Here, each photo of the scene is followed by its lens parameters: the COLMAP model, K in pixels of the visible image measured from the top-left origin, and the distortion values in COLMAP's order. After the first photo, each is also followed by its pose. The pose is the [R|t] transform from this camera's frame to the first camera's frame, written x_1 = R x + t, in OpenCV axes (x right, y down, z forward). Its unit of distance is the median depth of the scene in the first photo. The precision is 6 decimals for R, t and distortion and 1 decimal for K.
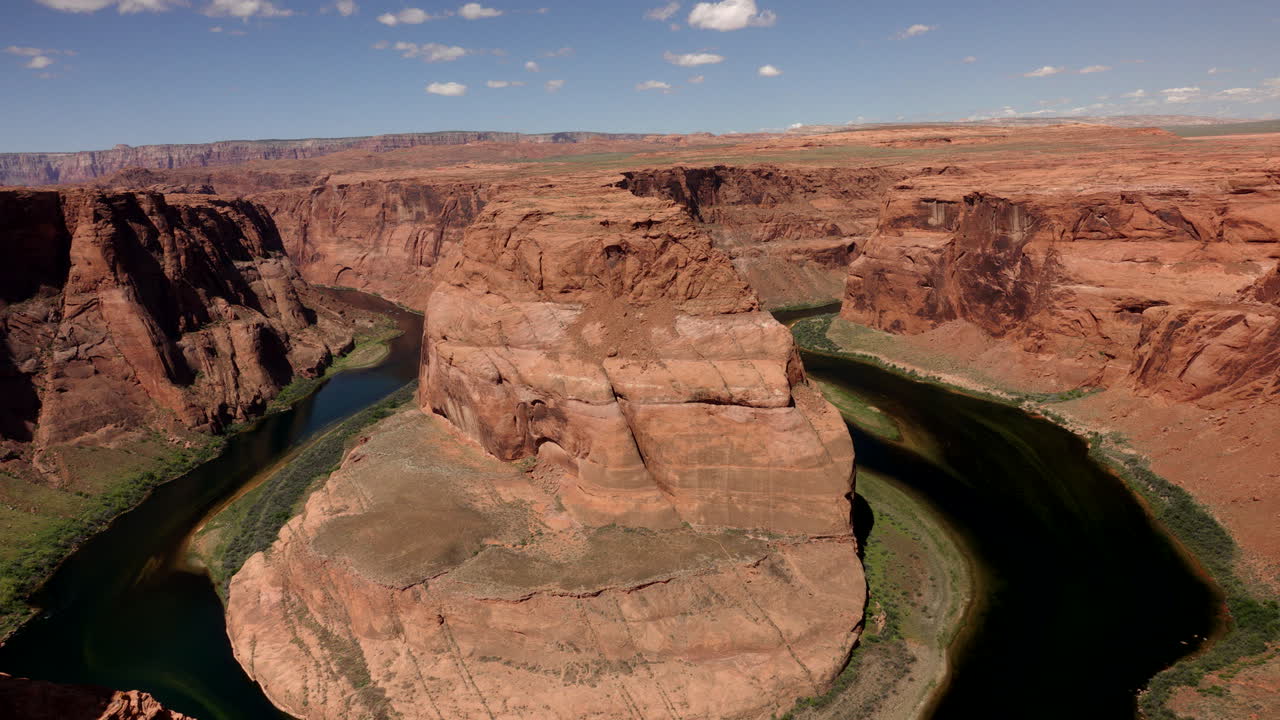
lens RADIAL K [[888.4, 0, 640.0], [0, 888.4, 360.0], [0, 0, 1]] dist [0.004388, -0.004559]
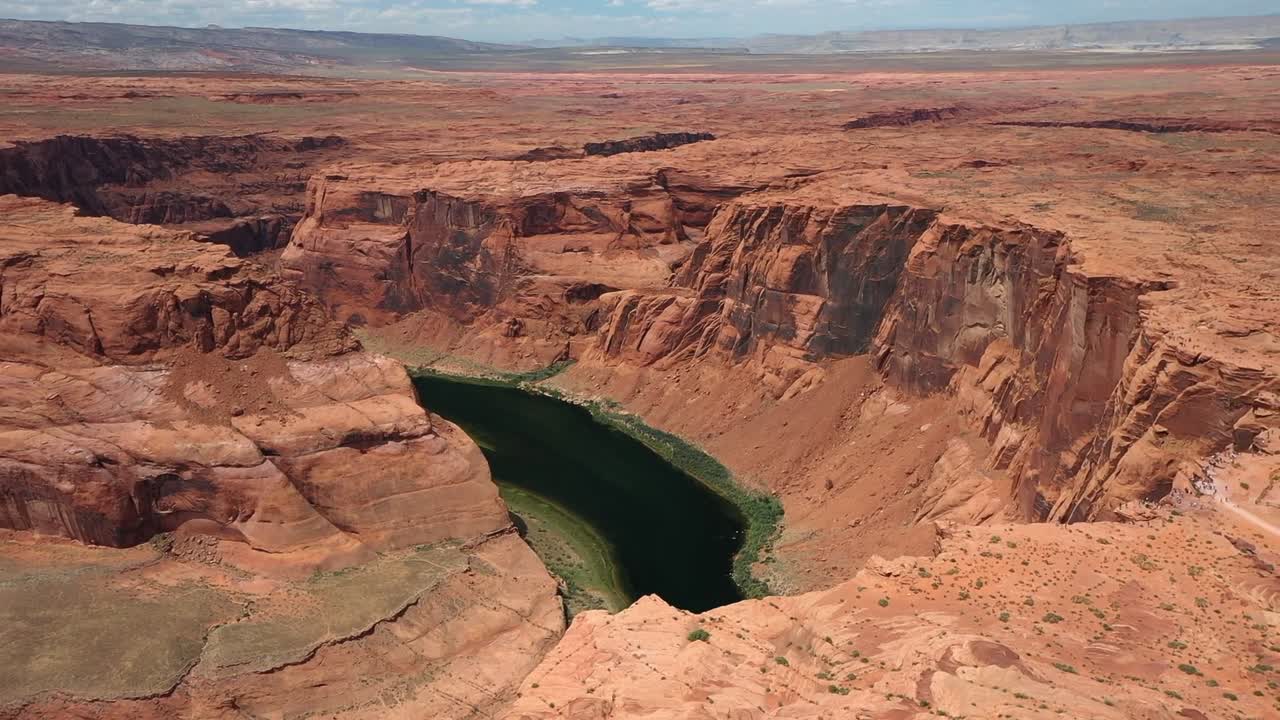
lens RADIAL K [[1051.2, 0, 640.0], [0, 1051.2, 360.0], [0, 0, 1]] dist [0.064878, 0.000564]
pose [[0.745108, -0.146885, 0.650568, -0.340915], [0.113581, 0.989144, 0.093243, -0.092045], [-0.657201, 0.004416, 0.753702, -0.140935]]
